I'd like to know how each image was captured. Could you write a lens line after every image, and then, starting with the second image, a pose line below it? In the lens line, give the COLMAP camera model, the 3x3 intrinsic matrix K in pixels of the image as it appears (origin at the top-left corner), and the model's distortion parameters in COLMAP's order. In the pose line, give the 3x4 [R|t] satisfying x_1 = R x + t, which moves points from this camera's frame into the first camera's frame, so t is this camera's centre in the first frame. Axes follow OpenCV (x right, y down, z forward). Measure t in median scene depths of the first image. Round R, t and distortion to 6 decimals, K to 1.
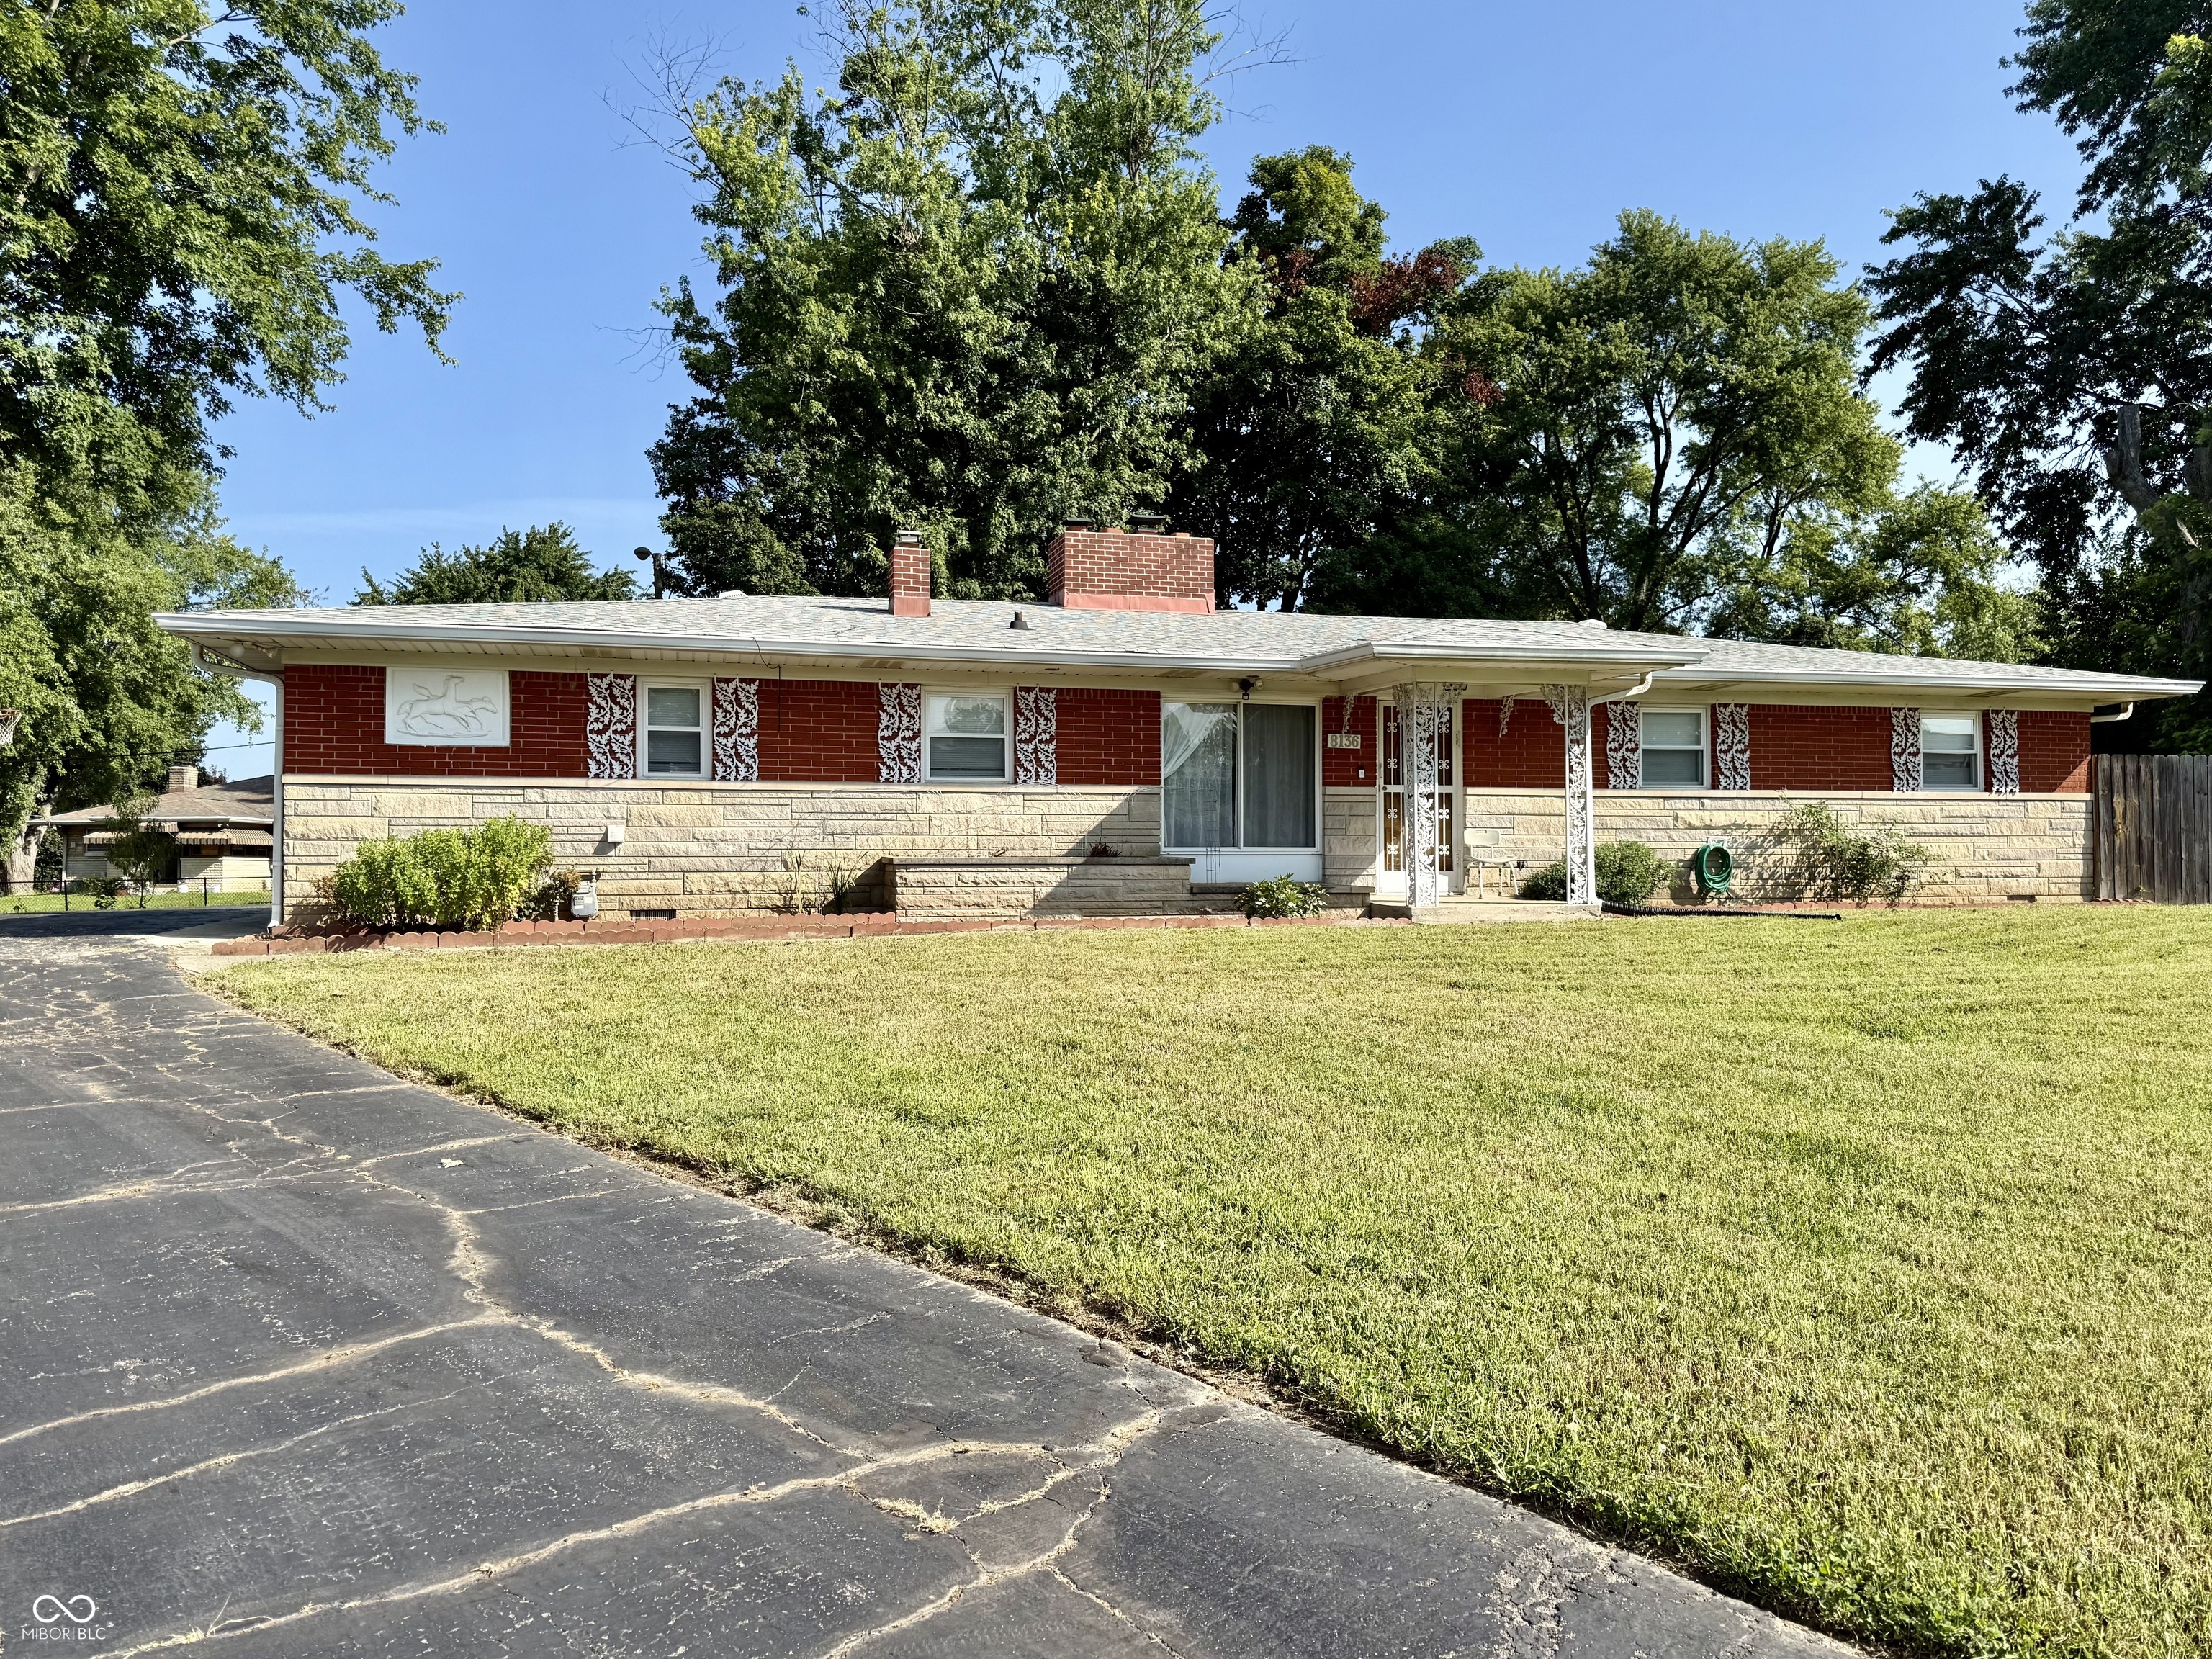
lens RADIAL K [[1561.3, 0, 1106.1], [0, 1561.3, 714.9], [0, 0, 1]] dist [0.025567, -0.002524]
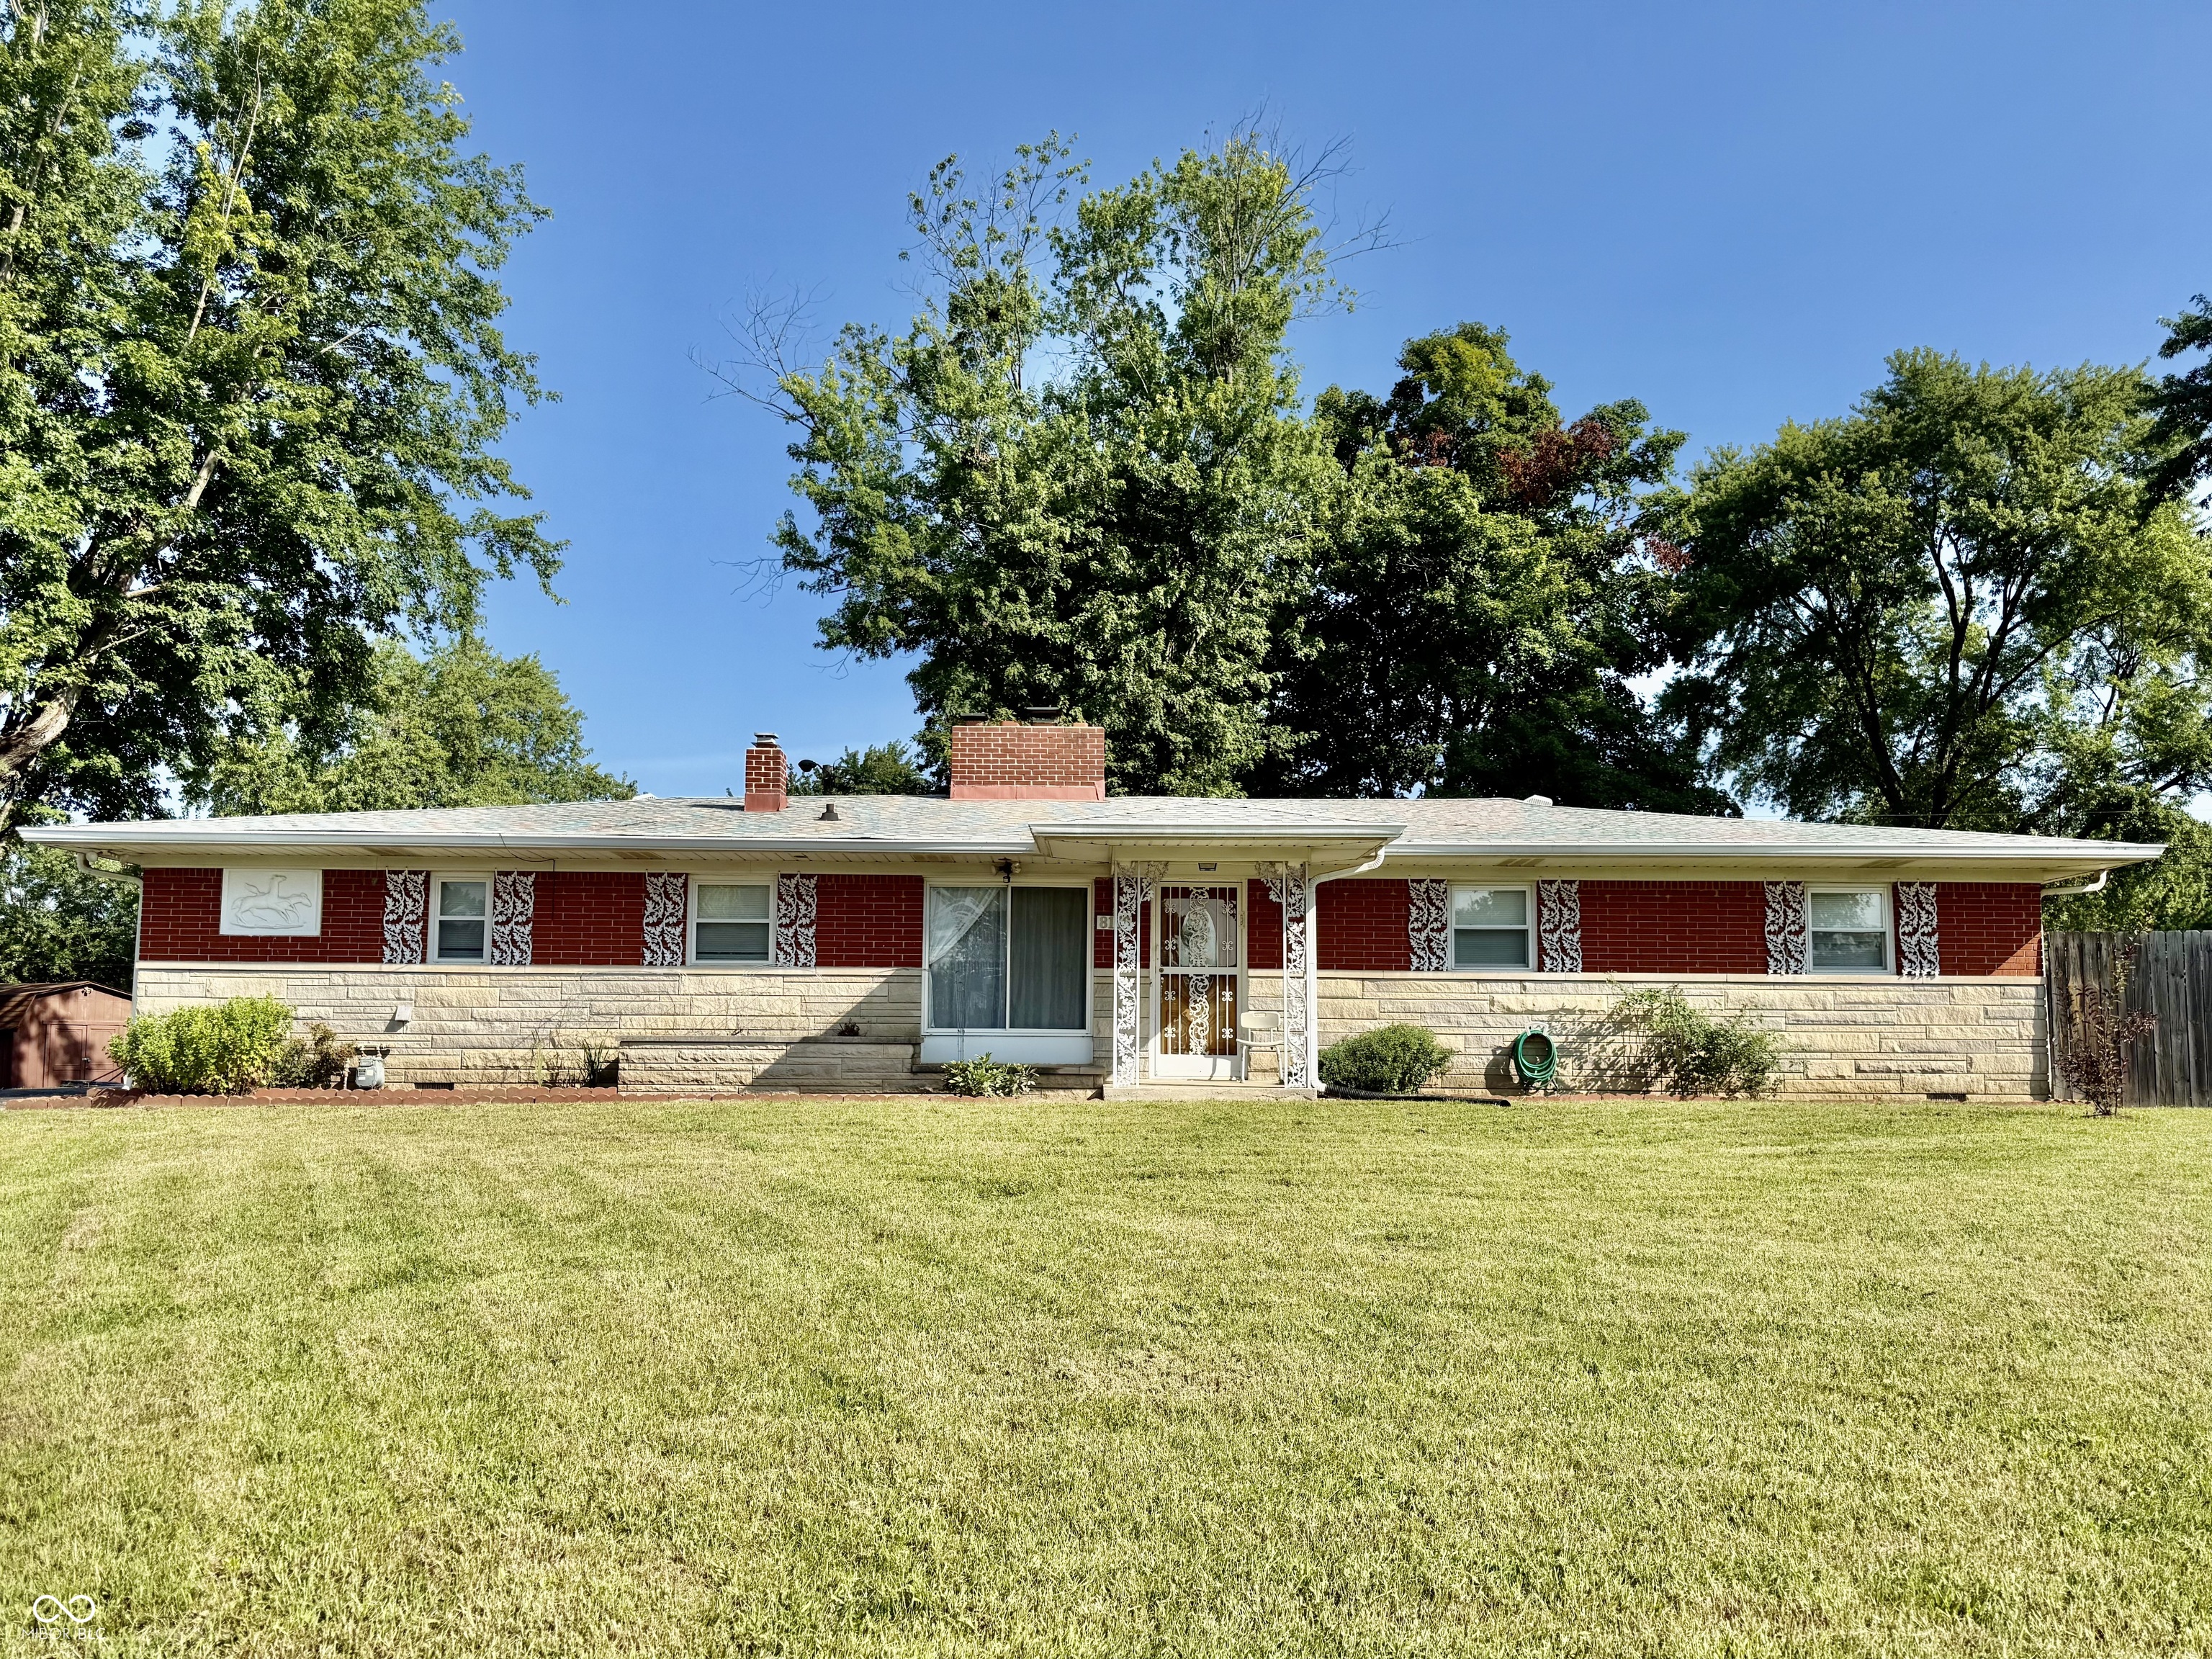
lens RADIAL K [[1560.4, 0, 1106.0], [0, 1560.4, 829.5], [0, 0, 1]] dist [0.073547, -0.079003]
pose [[0.967497, -0.027093, -0.251426, 0.374975], [0.012907, 0.998239, -0.057900, 0.013901], [0.252552, 0.052773, 0.966143, 0.027512]]
